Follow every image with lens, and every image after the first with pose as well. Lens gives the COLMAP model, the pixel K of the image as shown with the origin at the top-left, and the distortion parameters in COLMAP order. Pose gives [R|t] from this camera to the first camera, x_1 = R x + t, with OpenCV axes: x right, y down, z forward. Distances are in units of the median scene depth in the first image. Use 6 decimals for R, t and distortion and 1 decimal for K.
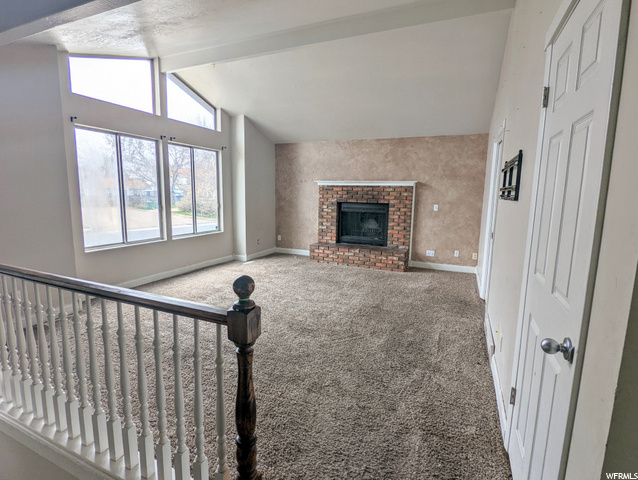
lens RADIAL K [[326.0, 0, 317.8], [0, 326.0, 238.4], [0, 0, 1]] dist [0.000676, 0.000120]
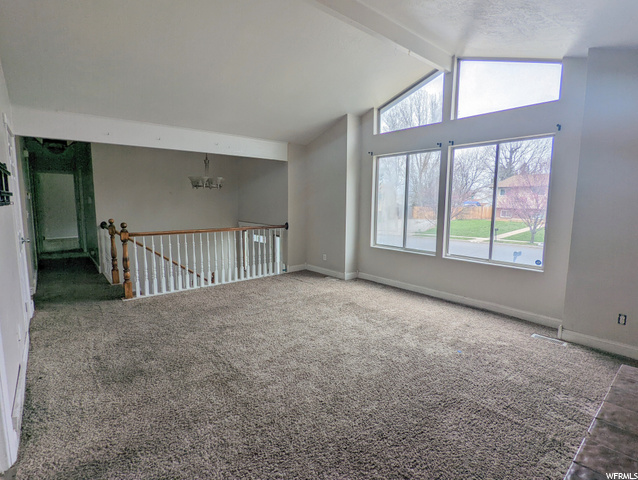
lens RADIAL K [[326.0, 0, 317.9], [0, 326.0, 243.8], [0, 0, 1]] dist [0.000676, 0.000120]
pose [[-0.443810, 0.093142, -0.891267, 0.530857], [-0.139532, 0.975271, 0.171401, -0.148431], [0.885191, 0.200430, -0.419838, 1.156045]]
